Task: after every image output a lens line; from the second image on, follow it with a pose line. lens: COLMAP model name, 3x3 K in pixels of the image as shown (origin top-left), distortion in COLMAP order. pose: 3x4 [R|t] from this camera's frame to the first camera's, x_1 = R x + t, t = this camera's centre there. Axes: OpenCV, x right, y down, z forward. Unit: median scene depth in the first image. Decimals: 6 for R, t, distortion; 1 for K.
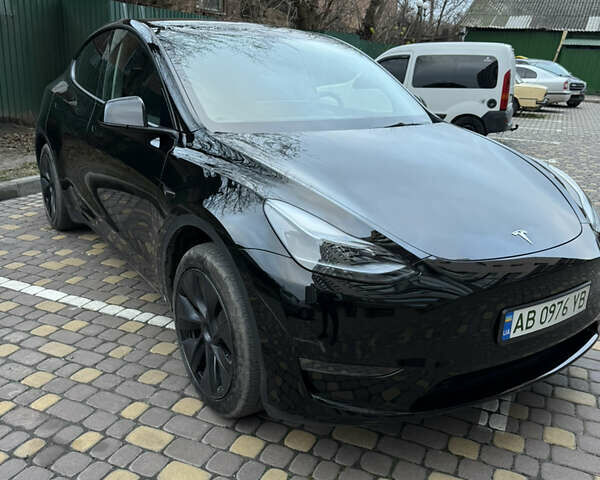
lens RADIAL K [[570.9, 0, 330.0], [0, 570.9, 264.5], [0, 0, 1]] dist [0.103870, -0.164705]
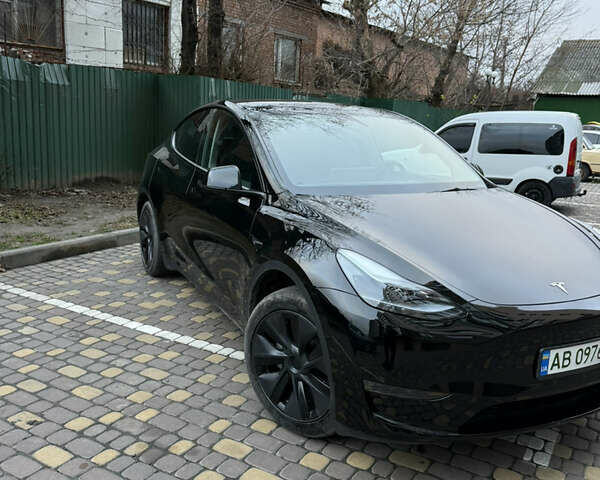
lens RADIAL K [[570.9, 0, 330.0], [0, 570.9, 264.5], [0, 0, 1]] dist [0.103870, -0.164705]
pose [[0.993429, 0.030857, -0.110209, 0.001864], [-0.042075, 0.994000, -0.100966, 0.028774], [0.106432, 0.104940, 0.988767, -0.132393]]
